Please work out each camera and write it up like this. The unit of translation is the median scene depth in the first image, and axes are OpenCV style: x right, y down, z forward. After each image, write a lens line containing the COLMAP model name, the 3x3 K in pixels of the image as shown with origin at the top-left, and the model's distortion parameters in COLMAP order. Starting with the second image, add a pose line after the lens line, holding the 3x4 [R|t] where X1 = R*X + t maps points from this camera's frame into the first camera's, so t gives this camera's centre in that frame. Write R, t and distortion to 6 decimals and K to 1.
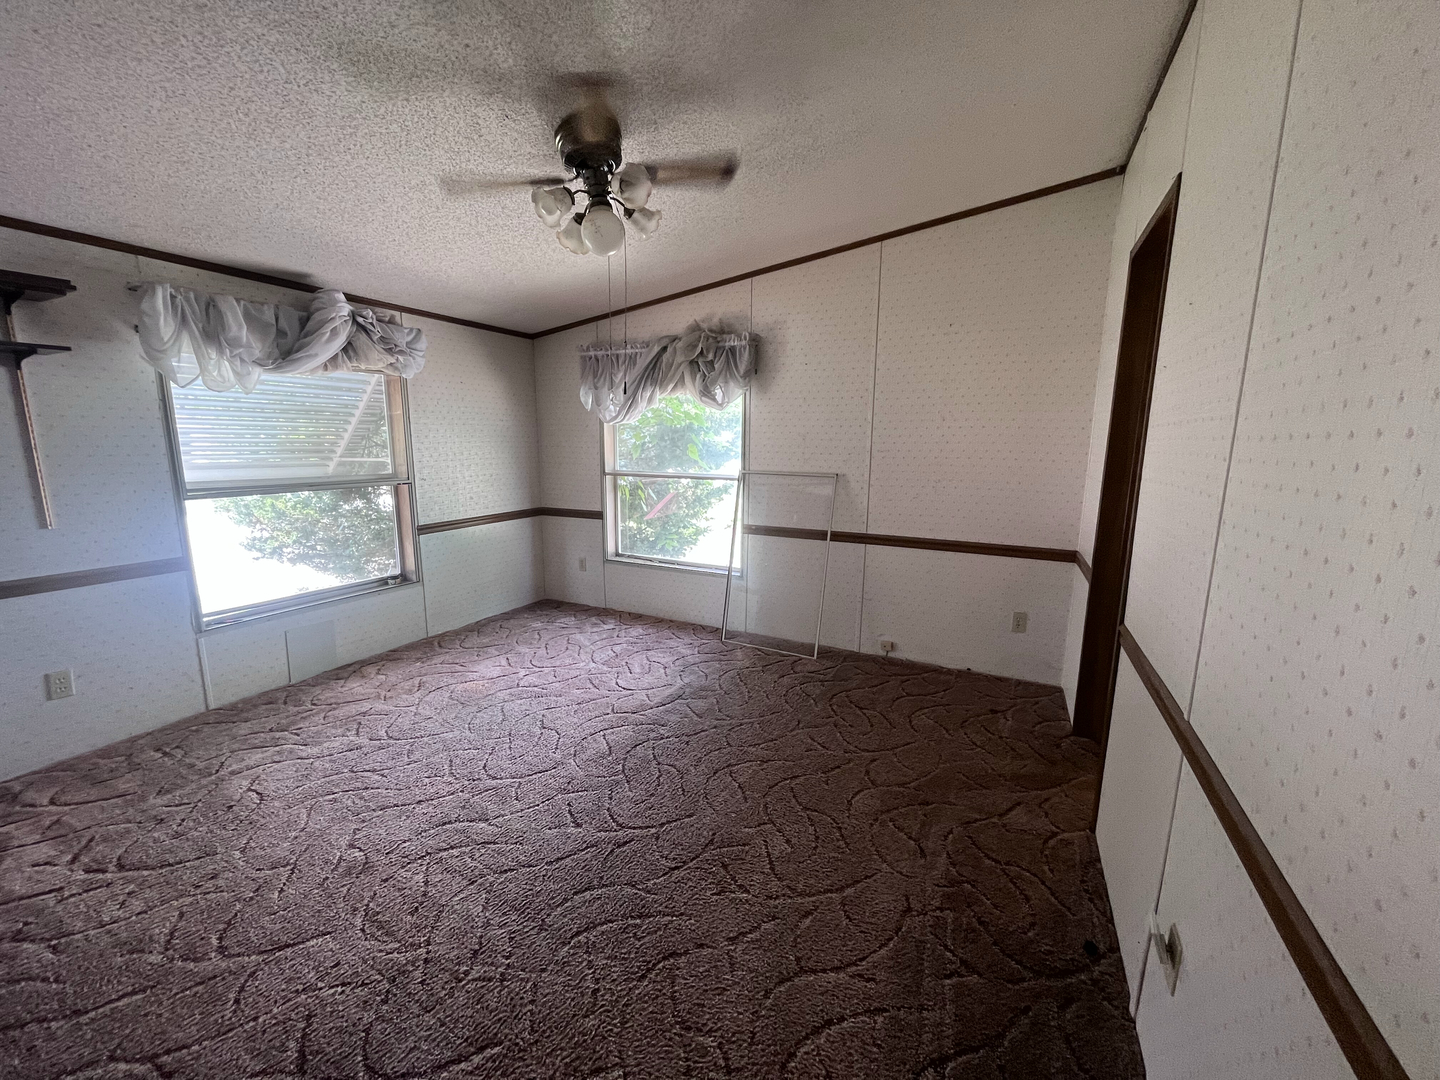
lens RADIAL K [[581.2, 0, 717.5], [0, 581.2, 543.4], [0, 0, 1]] dist [0.000527, 0.000284]
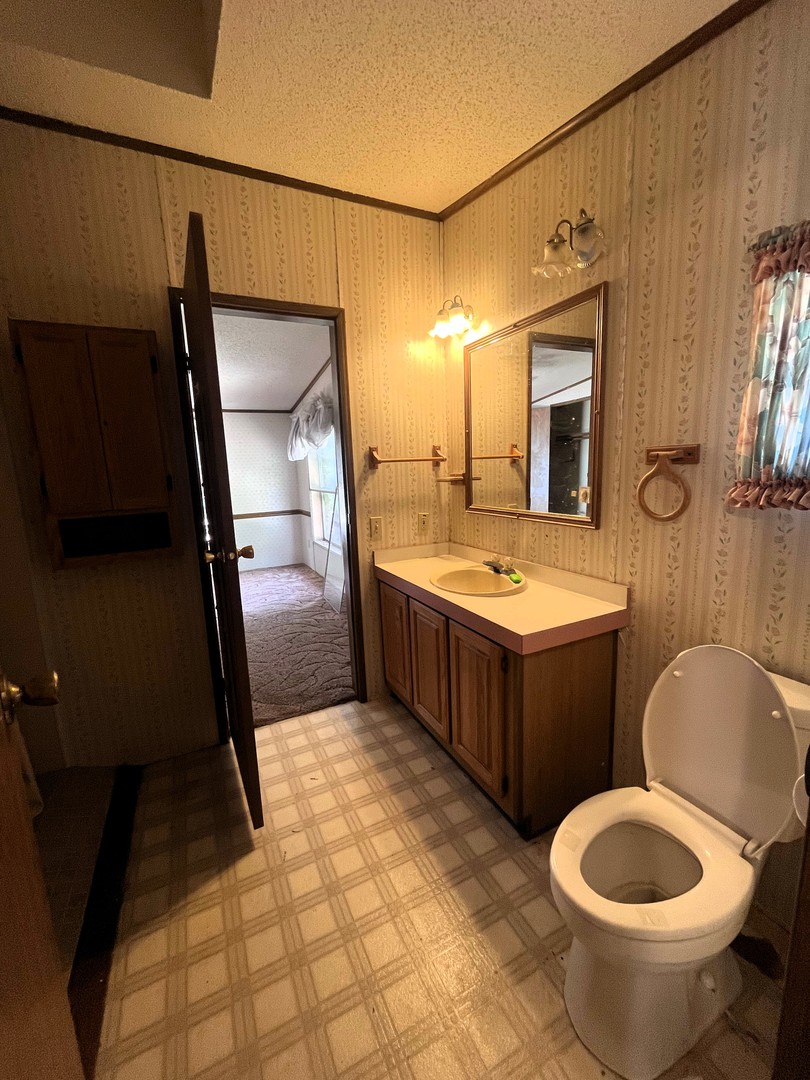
lens RADIAL K [[435.9, 0, 401.9], [0, 435.9, 538.2], [0, 0, 1]] dist [0.000527, 0.000284]
pose [[0.794187, 0.063296, -0.604368, 1.019381], [-0.063448, 0.997762, 0.021120, -0.030376], [0.604352, 0.021573, 0.796425, 0.222970]]
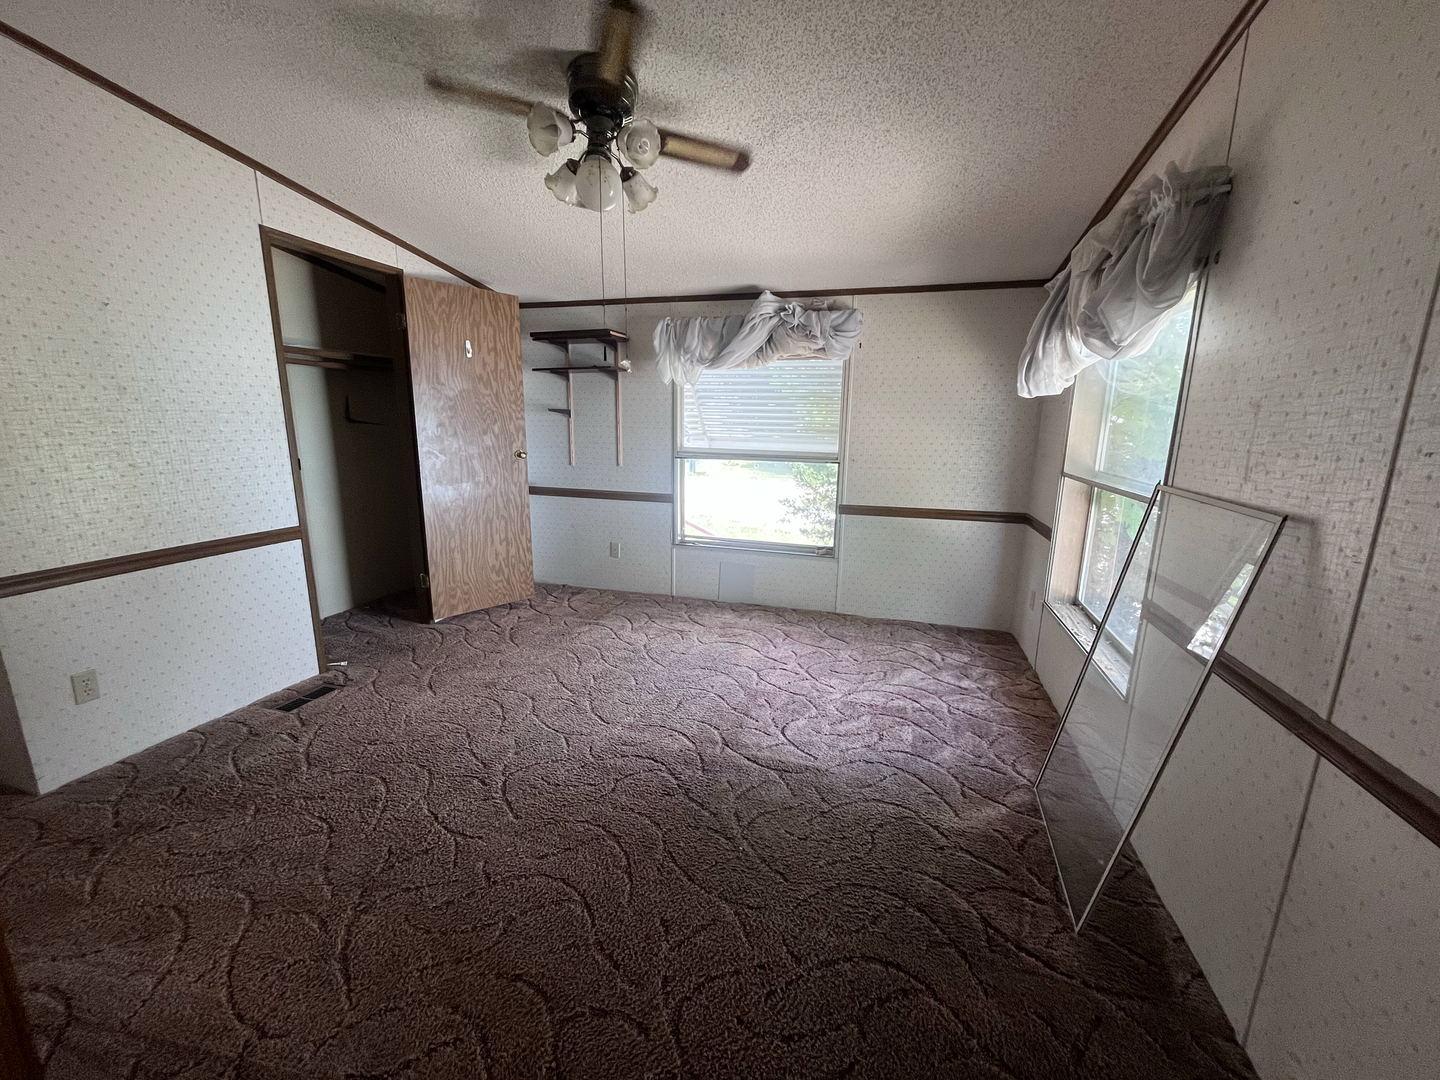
lens RADIAL K [[581.2, 0, 717.5], [0, 581.2, 543.4], [0, 0, 1]] dist [0.000527, 0.000284]
pose [[0.170648, 0.198455, -0.965140, 0.510845], [-0.185330, 0.968490, 0.166375, -0.105936], [0.967746, 0.150478, 0.202051, 0.658711]]
